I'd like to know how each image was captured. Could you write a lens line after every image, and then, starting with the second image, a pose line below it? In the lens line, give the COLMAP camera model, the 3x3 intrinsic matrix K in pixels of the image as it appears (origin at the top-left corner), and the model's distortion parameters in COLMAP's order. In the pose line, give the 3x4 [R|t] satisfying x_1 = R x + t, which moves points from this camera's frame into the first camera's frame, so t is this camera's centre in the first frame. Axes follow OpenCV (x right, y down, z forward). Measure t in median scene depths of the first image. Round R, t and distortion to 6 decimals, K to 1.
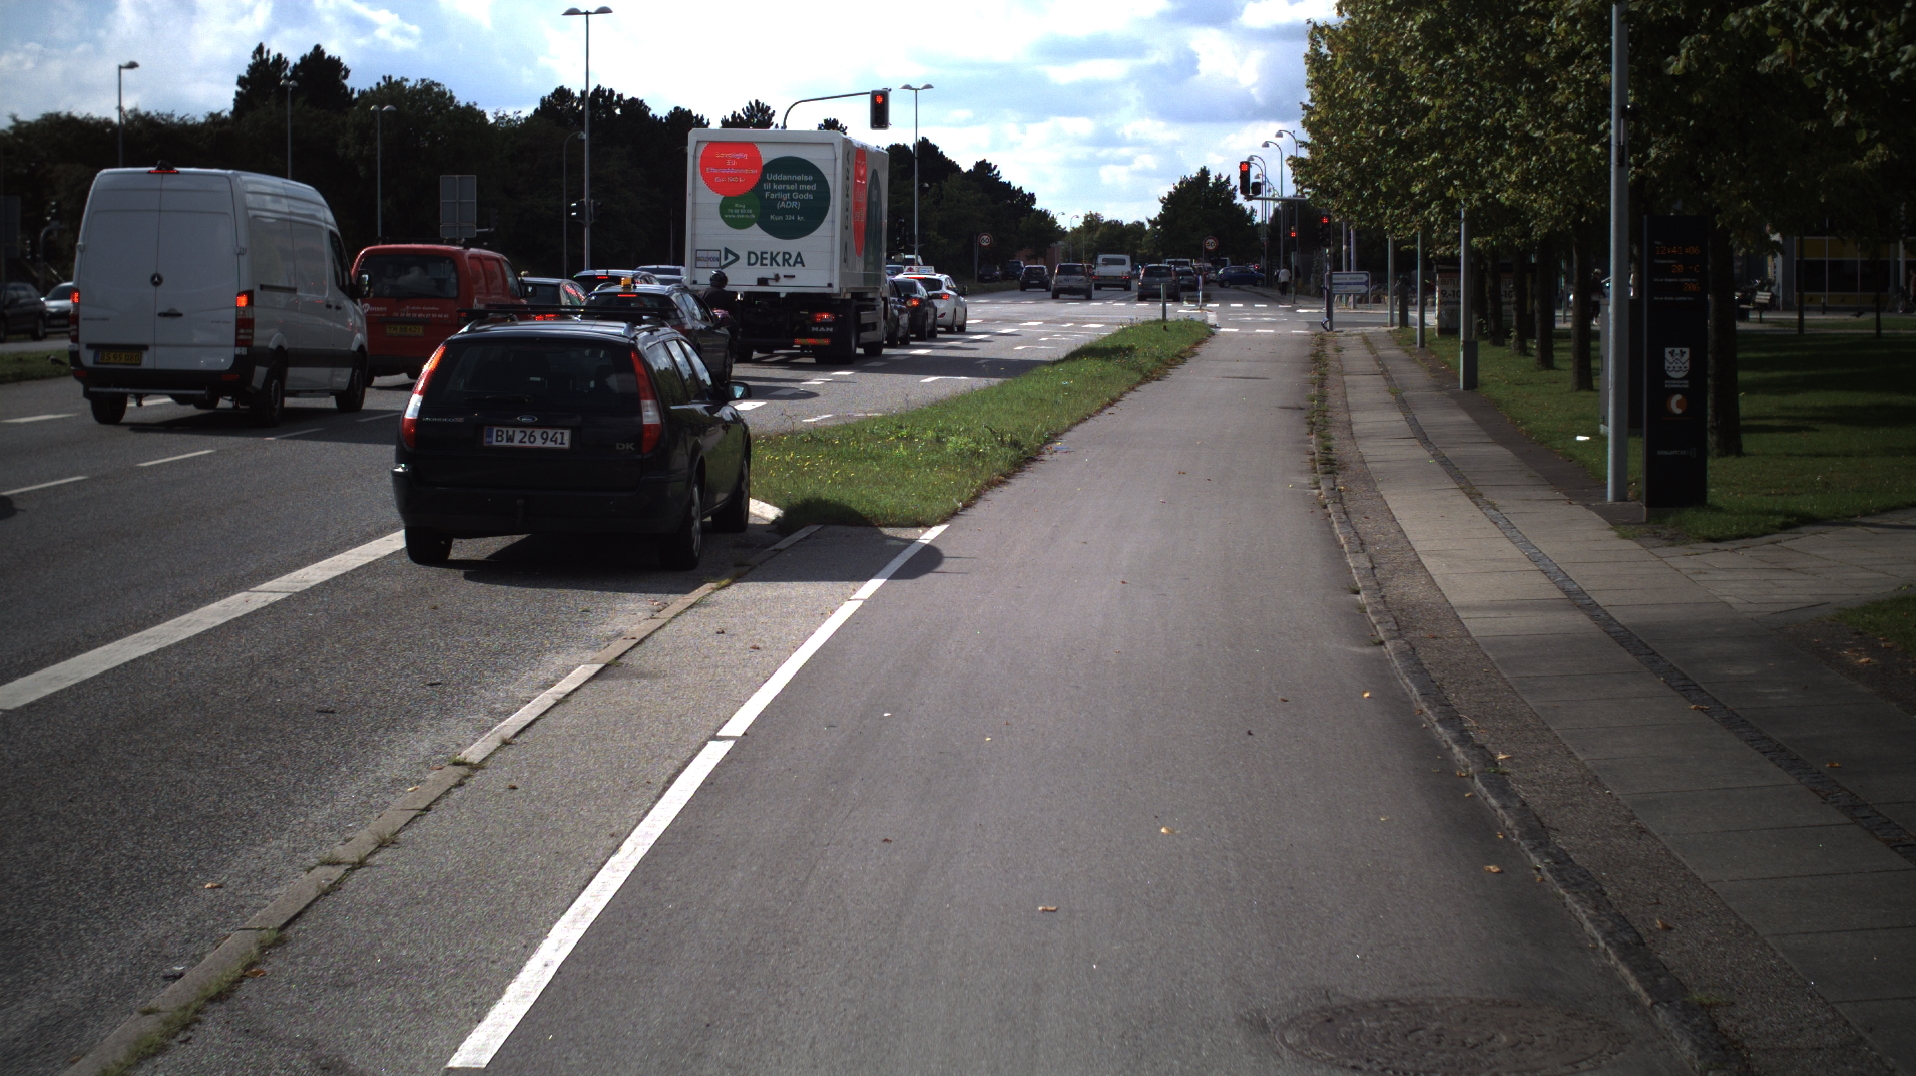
lens RADIAL K [[3639.0, 0, 958.0], [0, 3639.0, 538.0], [0, 0, 1]] dist [-0.284461, 0.271528]
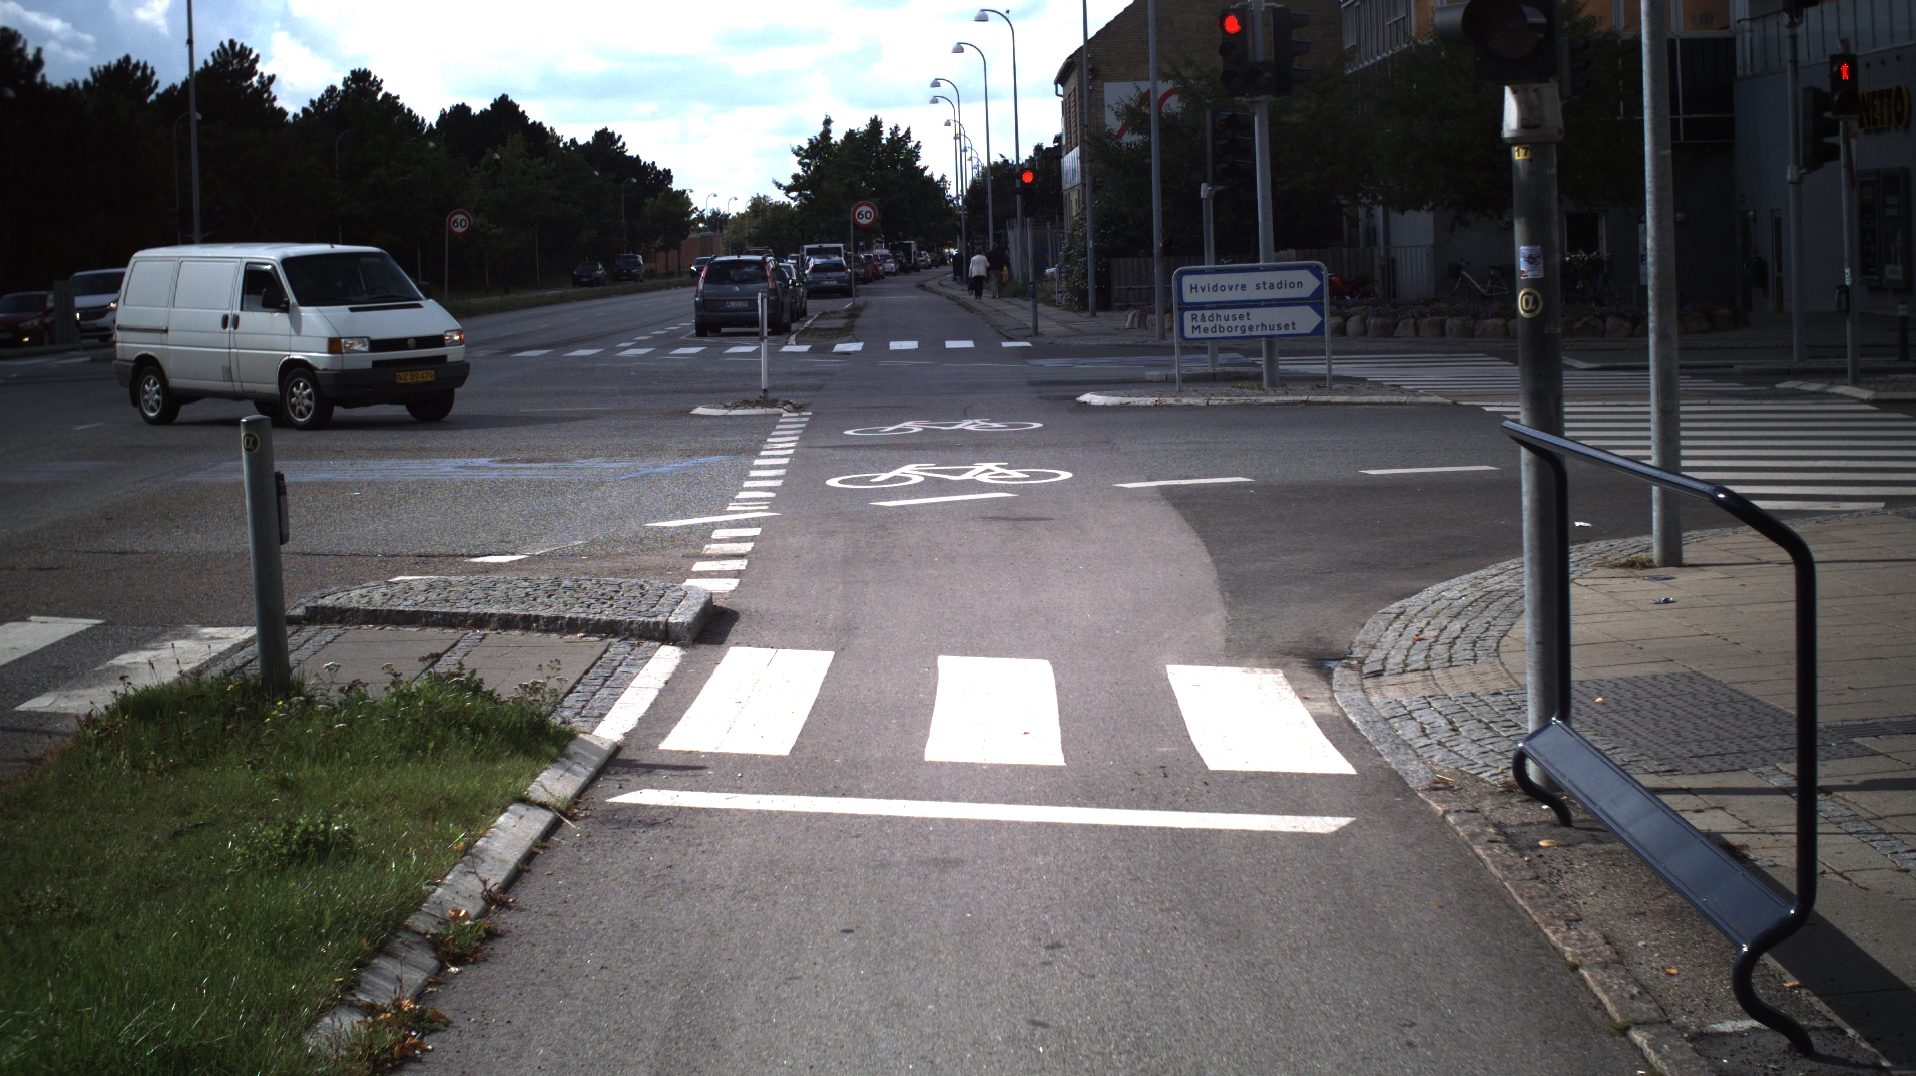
lens RADIAL K [[3639.0, 0, 958.0], [0, 3639.0, 538.0], [0, 0, 1]] dist [-0.284461, 0.271528]
pose [[0.996058, -0.037172, 0.080541, 0.047299], [0.036938, 0.999308, 0.004400, -0.042610], [-0.080649, -0.001408, 0.996742, 0.564633]]
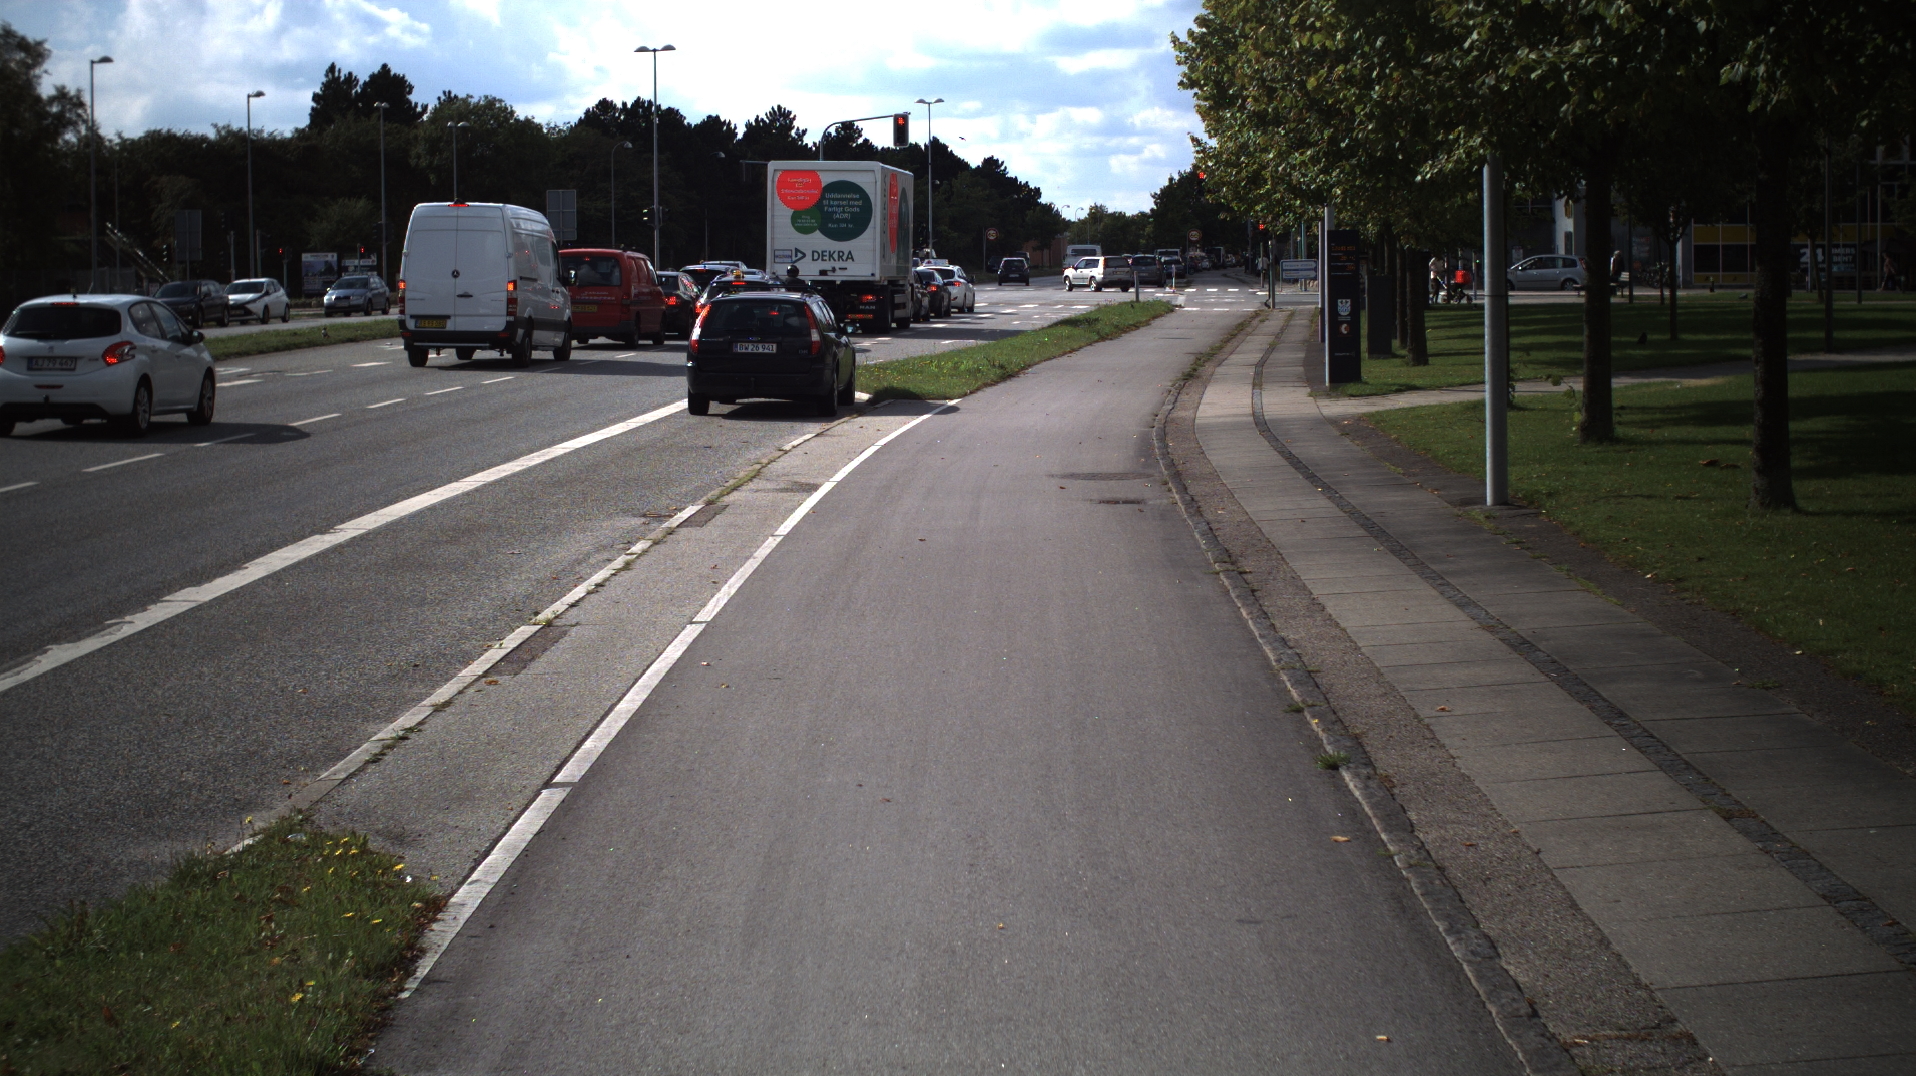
lens RADIAL K [[3639.0, 0, 958.0], [0, 3639.0, 538.0], [0, 0, 1]] dist [-0.284461, 0.271528]
pose [[0.999935, -0.010793, -0.003662, 0.000209], [0.010802, 0.999939, 0.002384, 0.010255], [0.003636, -0.002423, 0.999990, -0.141583]]
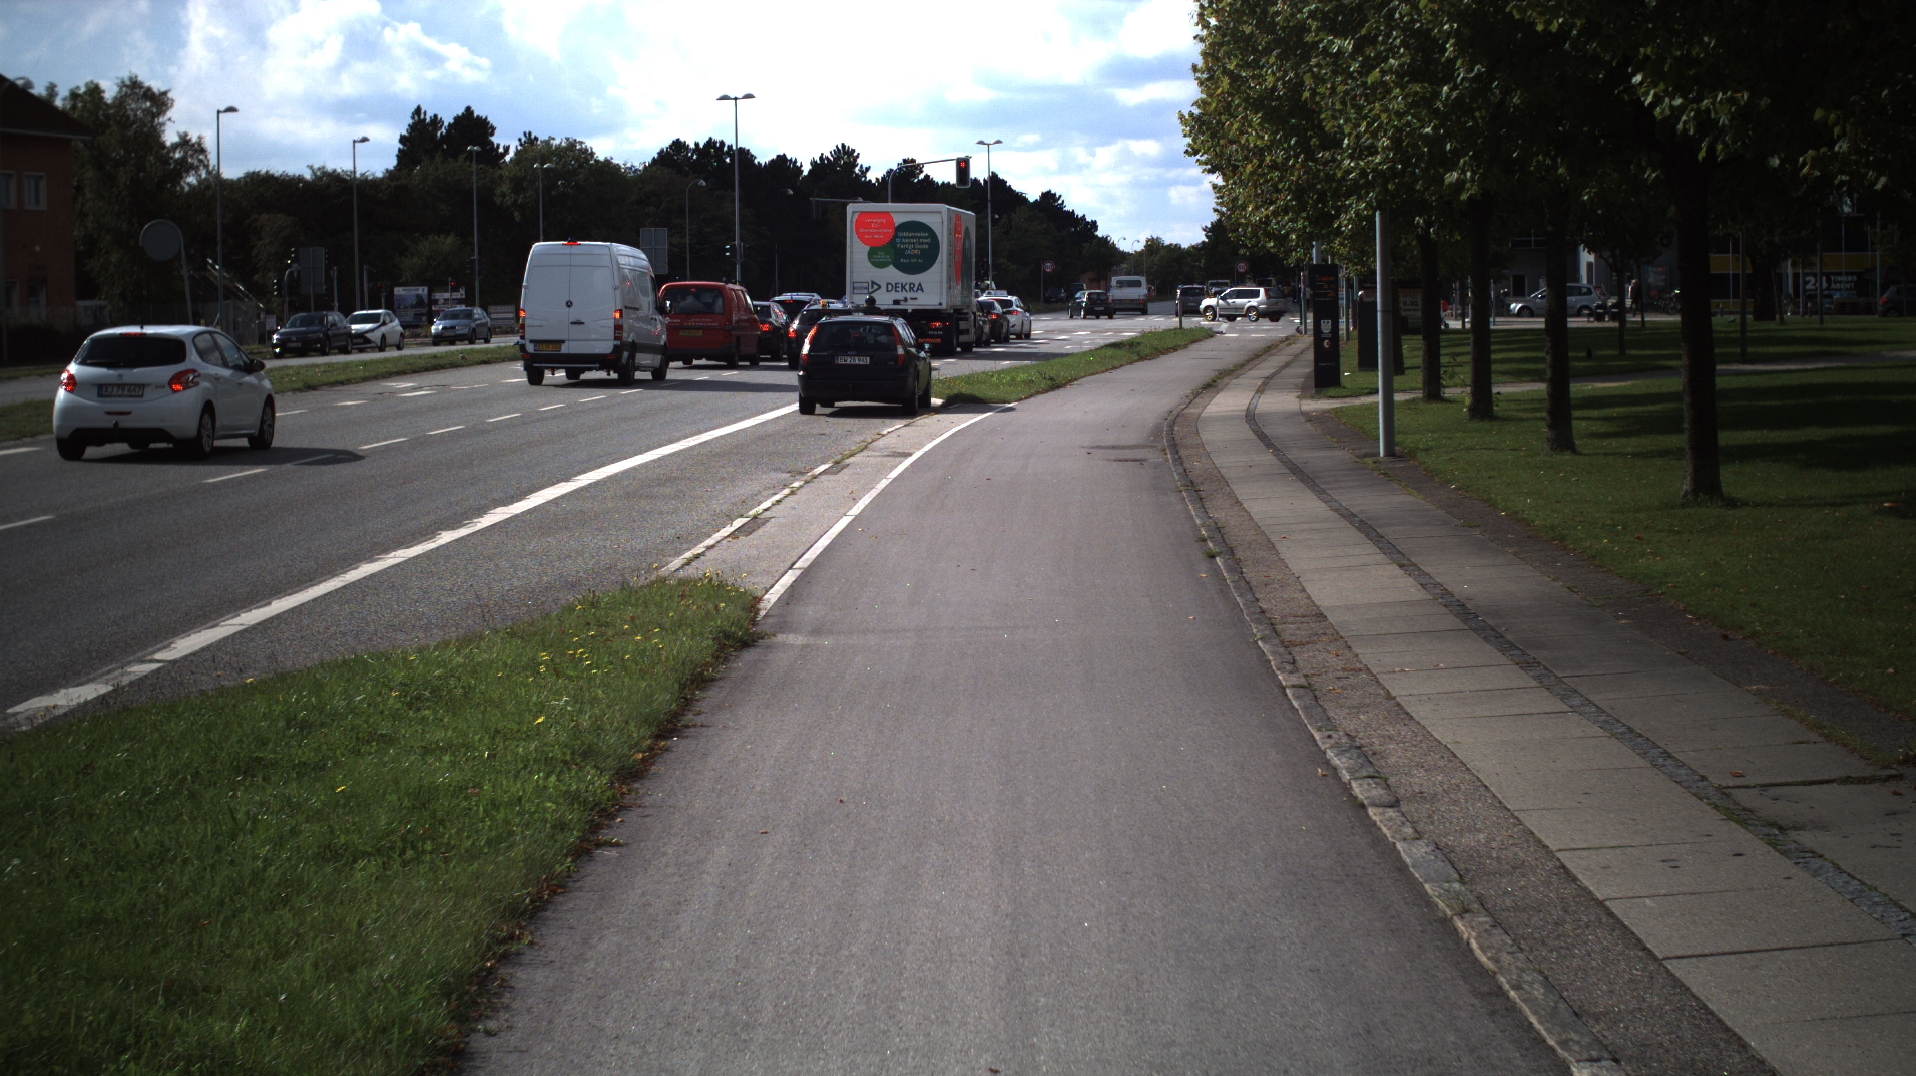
lens RADIAL K [[3639.0, 0, 958.0], [0, 3639.0, 538.0], [0, 0, 1]] dist [-0.284461, 0.271528]
pose [[0.999696, -0.014330, -0.020078, 0.000696], [0.014200, 0.999877, -0.006638, 0.015726], [0.020171, 0.006350, 0.999776, -0.212296]]
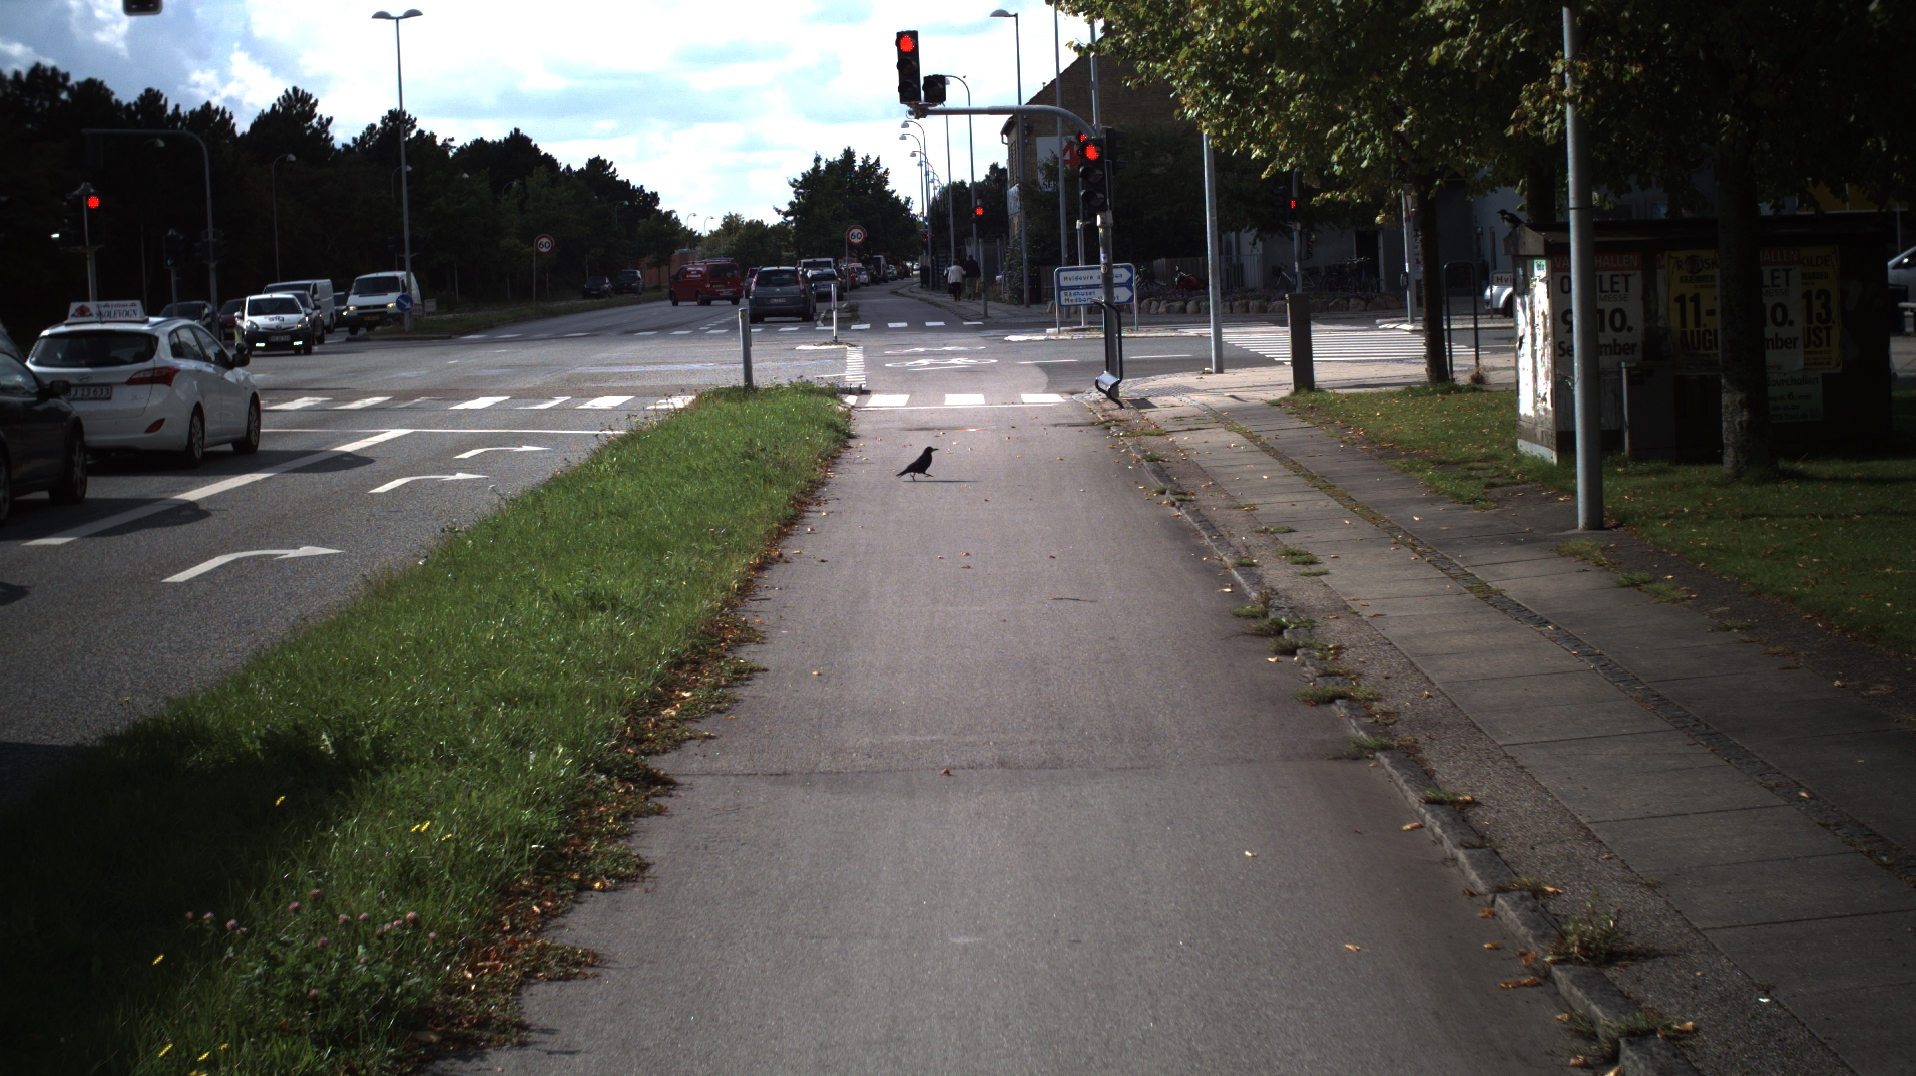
lens RADIAL K [[3639.0, 0, 958.0], [0, 3639.0, 538.0], [0, 0, 1]] dist [-0.284461, 0.271528]
pose [[0.994685, -0.047522, 0.091341, 0.026495], [0.047624, 0.998865, 0.001067, -0.026291], [-0.091288, 0.003288, 0.995819, 0.352702]]
